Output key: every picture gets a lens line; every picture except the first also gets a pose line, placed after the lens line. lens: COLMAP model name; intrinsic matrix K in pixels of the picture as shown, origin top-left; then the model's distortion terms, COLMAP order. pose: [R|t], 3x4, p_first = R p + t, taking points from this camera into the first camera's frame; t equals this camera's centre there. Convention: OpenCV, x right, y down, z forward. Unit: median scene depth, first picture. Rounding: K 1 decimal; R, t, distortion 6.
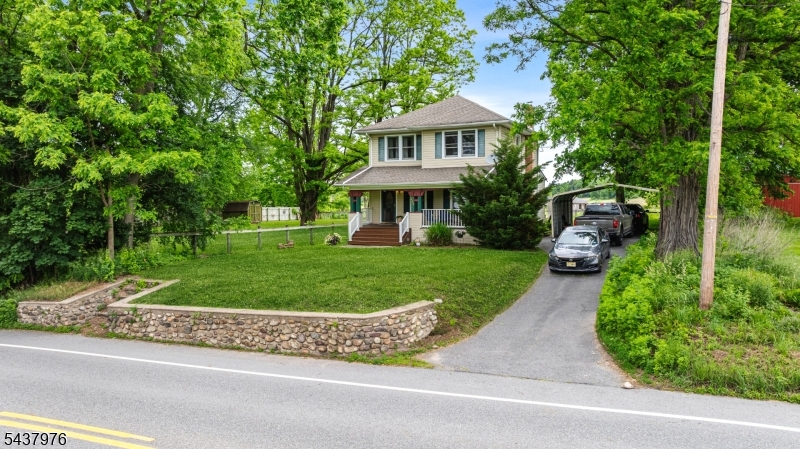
lens RADIAL K [[563.0, 0, 398.5], [0, 563.0, 223.0], [0, 0, 1]] dist [-0.029909, 0.023436]
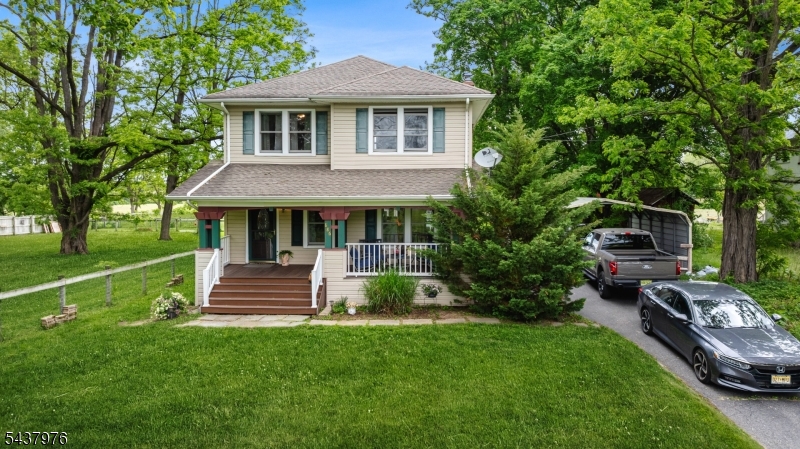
lens RADIAL K [[563.0, 0, 402.3], [0, 563.0, 226.7], [0, 0, 1]] dist [-0.029909, 0.023436]
pose [[0.915537, -0.013197, 0.402016, -0.119193], [0.008978, 0.999883, 0.012376, -0.043286], [-0.402133, -0.007721, 0.915549, 0.426943]]
